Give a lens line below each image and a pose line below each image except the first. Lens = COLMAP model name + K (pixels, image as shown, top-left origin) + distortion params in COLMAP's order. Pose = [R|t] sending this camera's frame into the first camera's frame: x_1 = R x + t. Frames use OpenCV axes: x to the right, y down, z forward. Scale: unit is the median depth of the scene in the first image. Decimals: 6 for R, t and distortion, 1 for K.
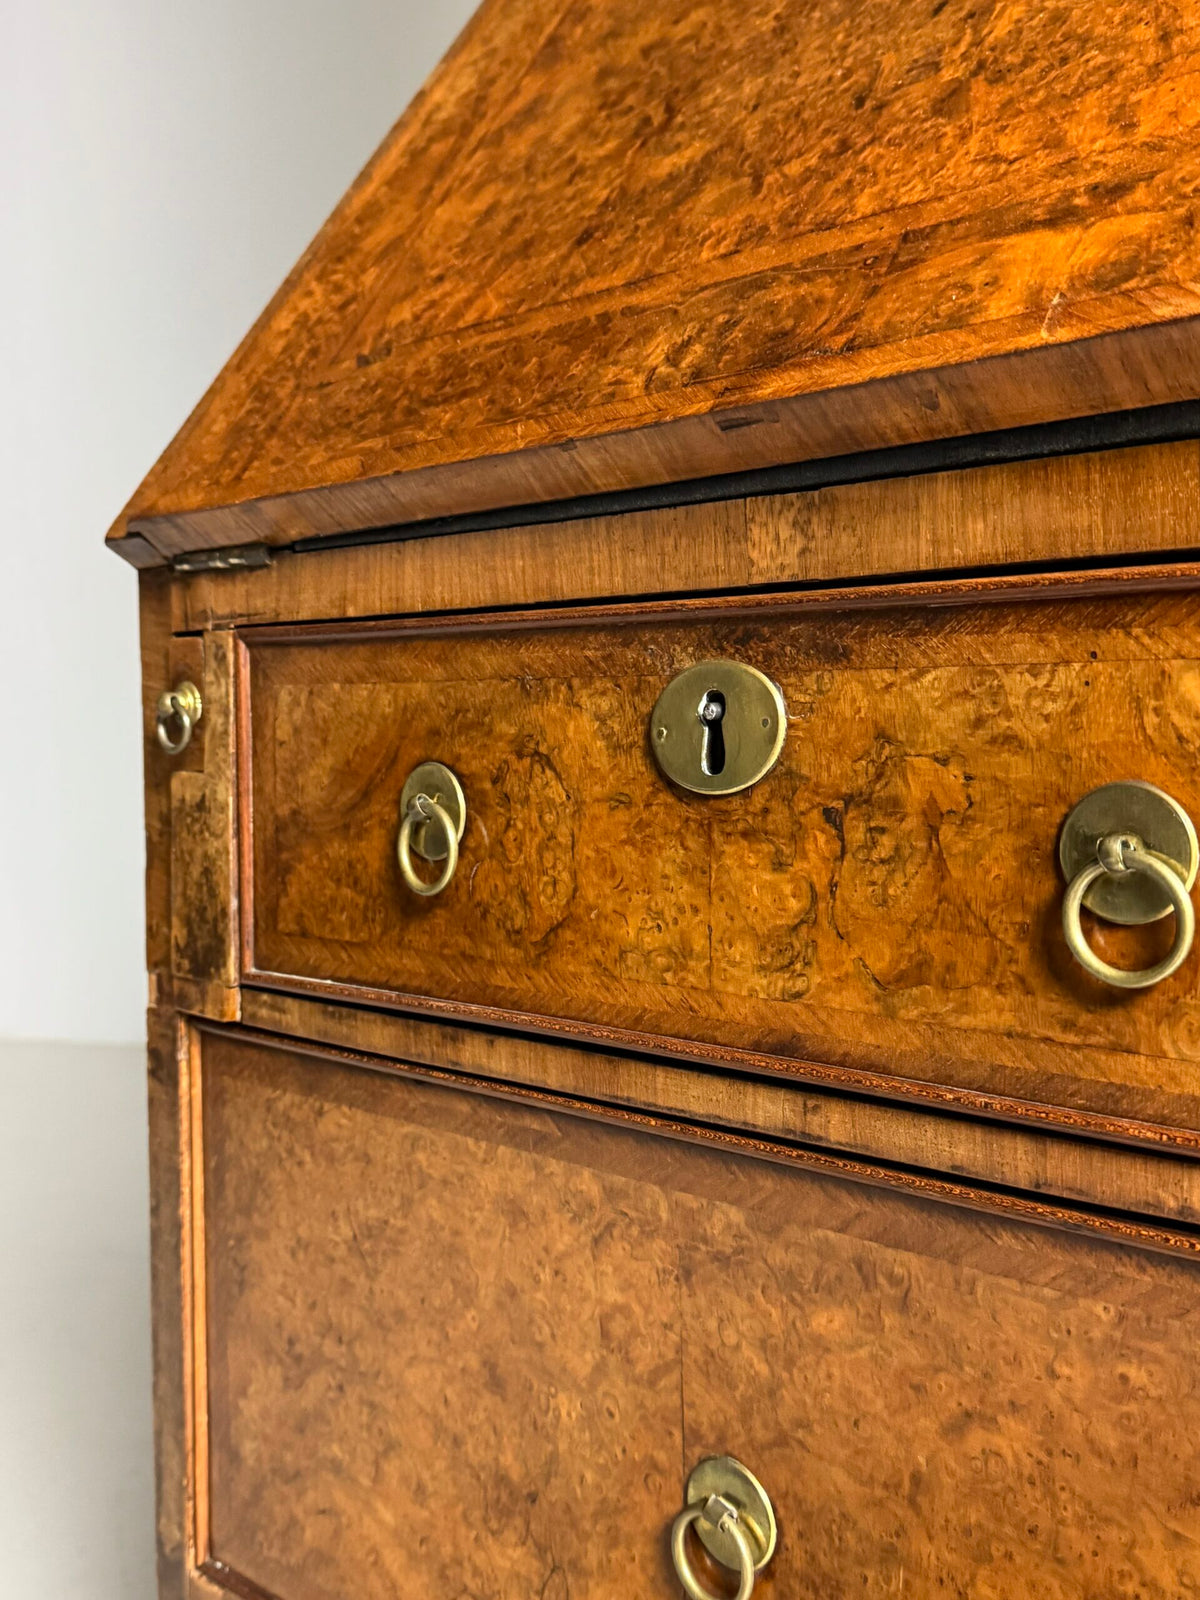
lens RADIAL K [[1635.4, 0, 599.1], [0, 1635.4, 800.3], [0, 0, 1]] dist [0.147228, -0.319097]
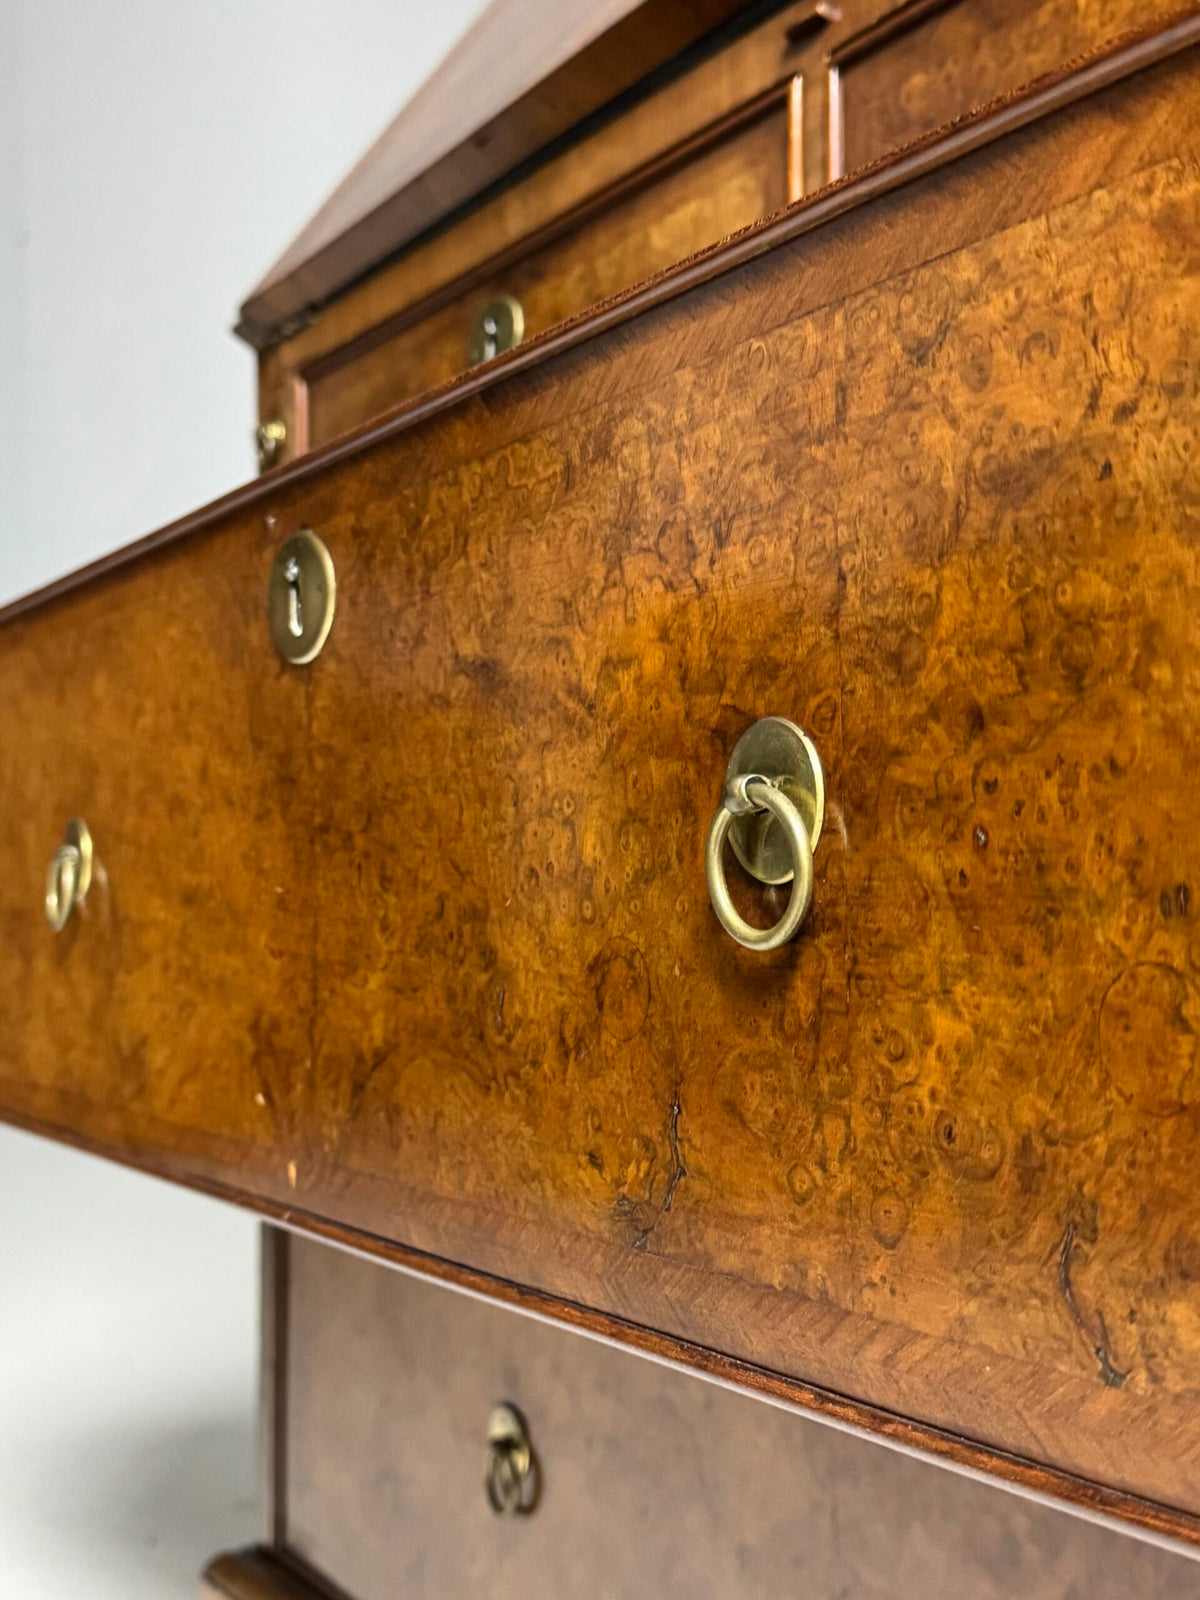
lens RADIAL K [[1996.7, 0, 603.6], [0, 1996.7, 815.1], [0, 0, 1]] dist [0.202924, -0.473118]
pose [[0.963200, -0.012311, -0.268503, 0.853760], [-0.009833, 0.996668, -0.080974, 0.473570], [0.268605, 0.080635, 0.959869, -0.438315]]
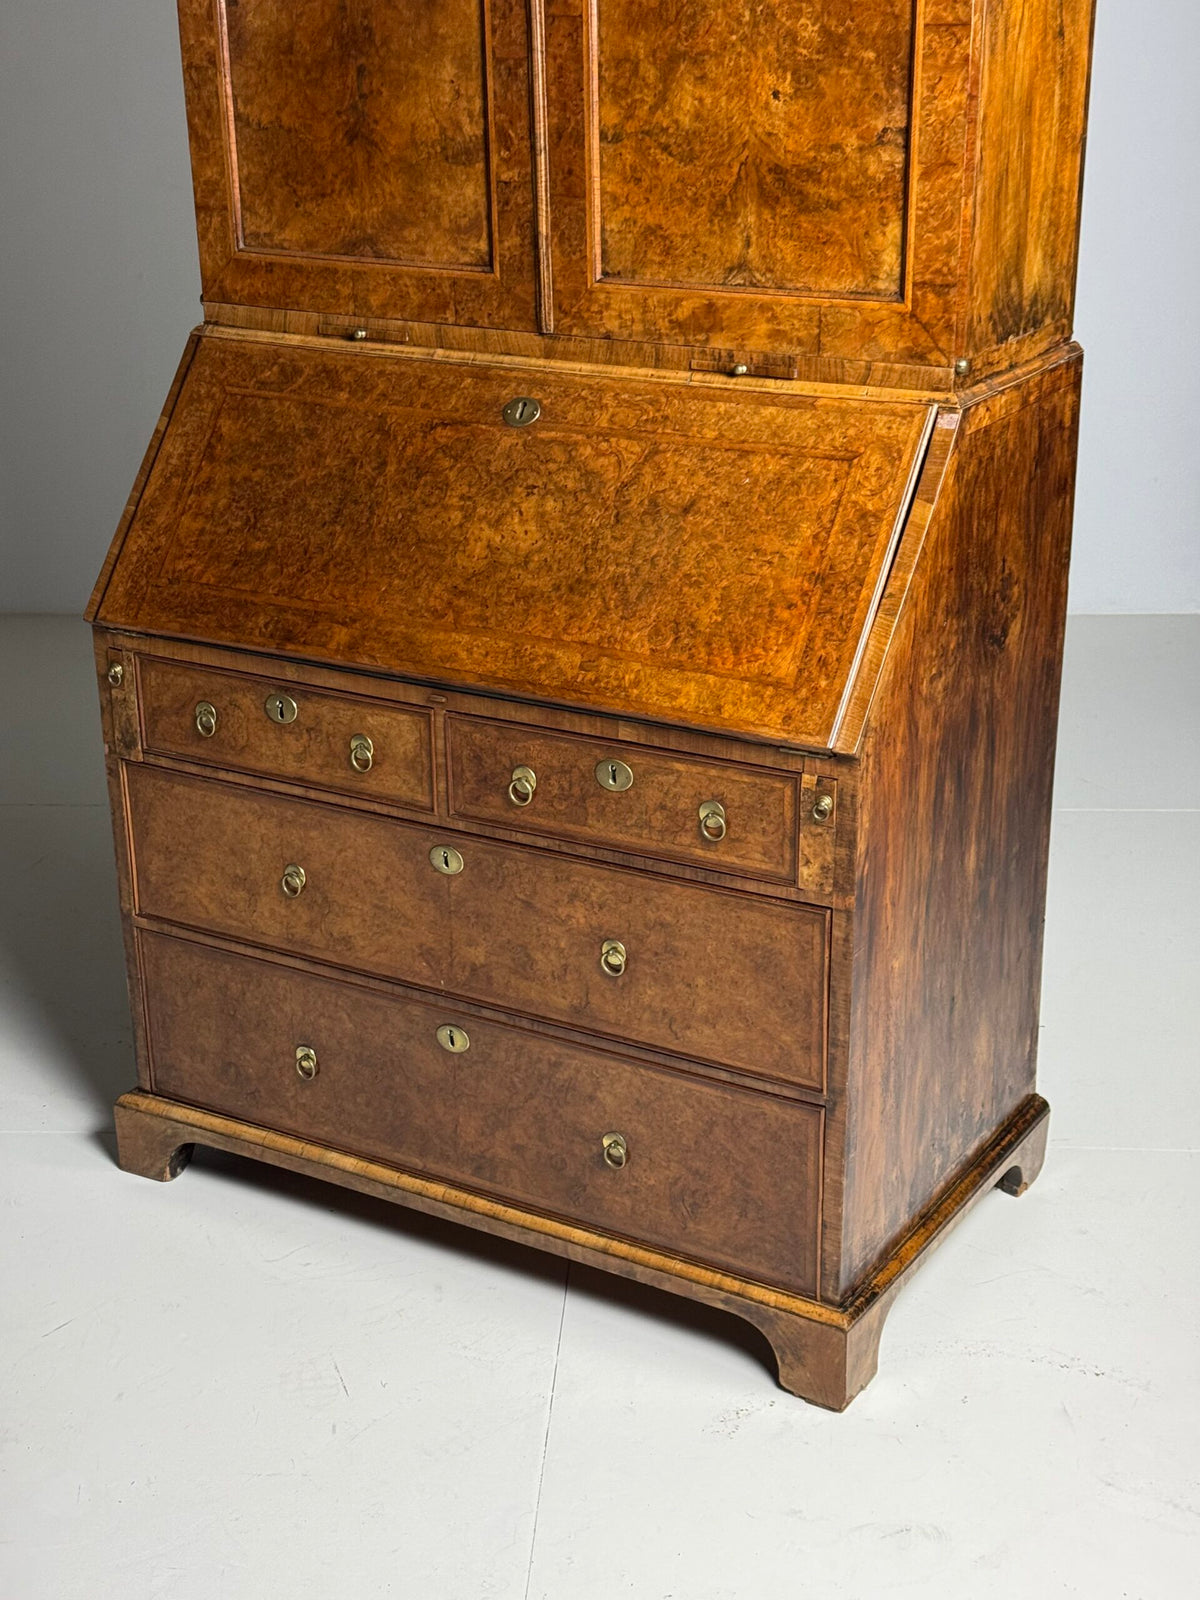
lens RADIAL K [[2281.8, 0, 592.7], [0, 2281.8, 815.2], [0, 0, 1]] dist [0.161524, -0.186961]
pose [[0.977688, -0.083426, 0.192785, -0.276989], [0.018156, 0.947880, 0.318111, -1.487705], [-0.209276, -0.307513, 0.928245, -4.311211]]
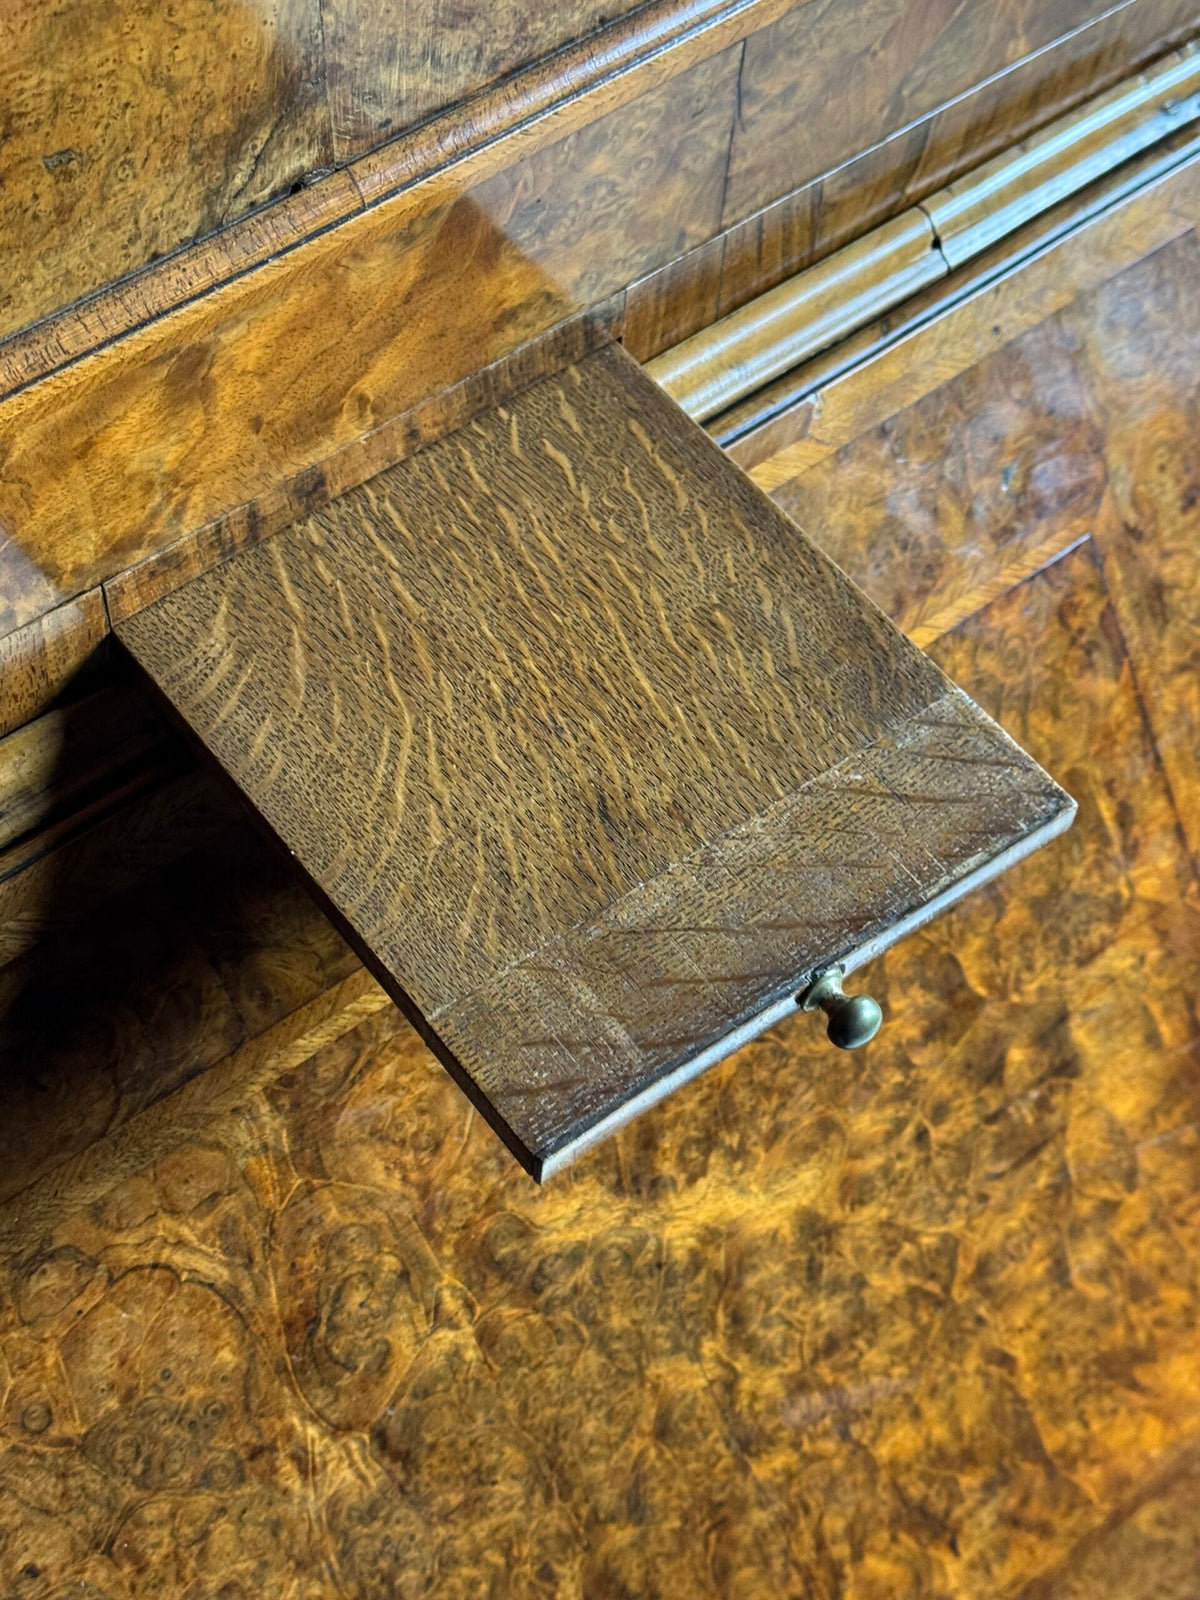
lens RADIAL K [[2642.3, 0, 605.5], [0, 2642.3, 827.7], [0, 0, 1]] dist [0.171841, -0.266876]
pose [[0.137936, -0.832638, 0.536364, 0.394728], [0.001615, 0.541729, 0.840551, -1.654900], [-0.990440, -0.115076, 0.076069, 0.322376]]
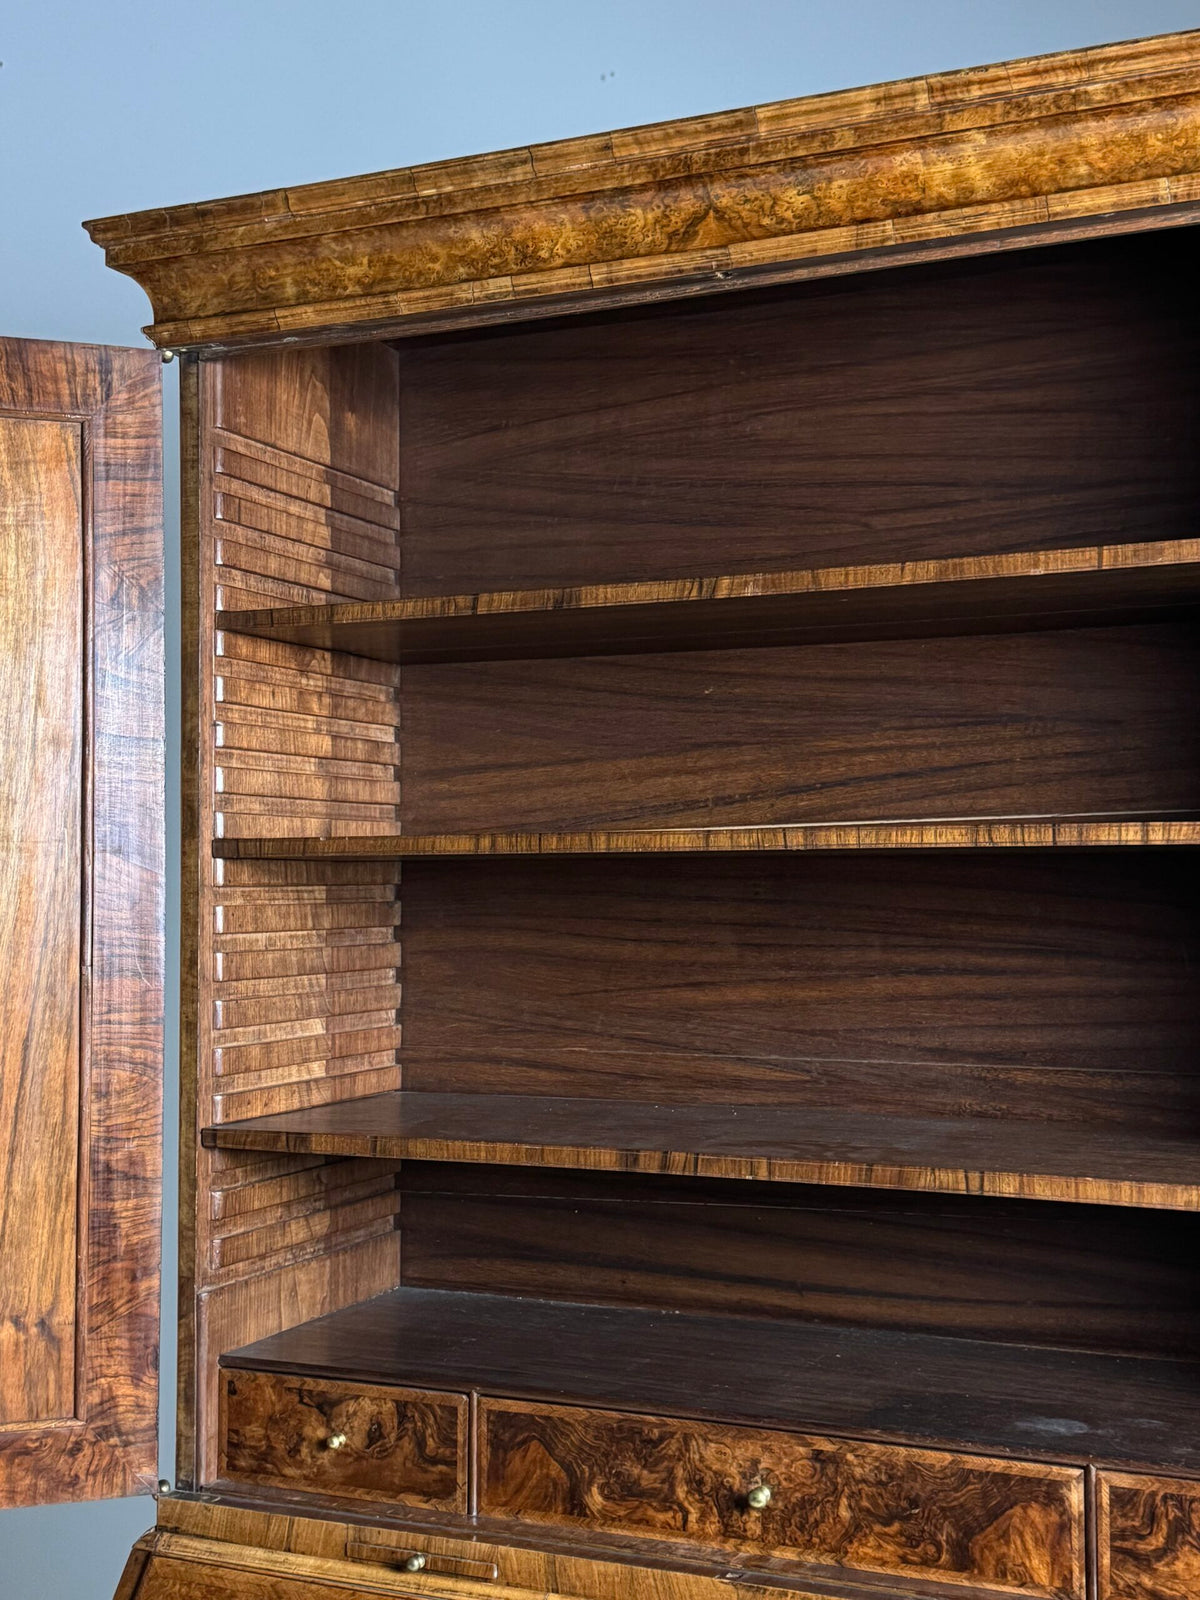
lens RADIAL K [[1996.7, 0, 603.6], [0, 1996.7, 815.1], [0, 0, 1]] dist [0.202924, -0.473118]
pose [[0.947971, 0.011716, 0.318141, -0.386003], [0.014097, 0.996798, -0.078712, -1.714160], [-0.318044, 0.079102, 0.944770, -1.845809]]
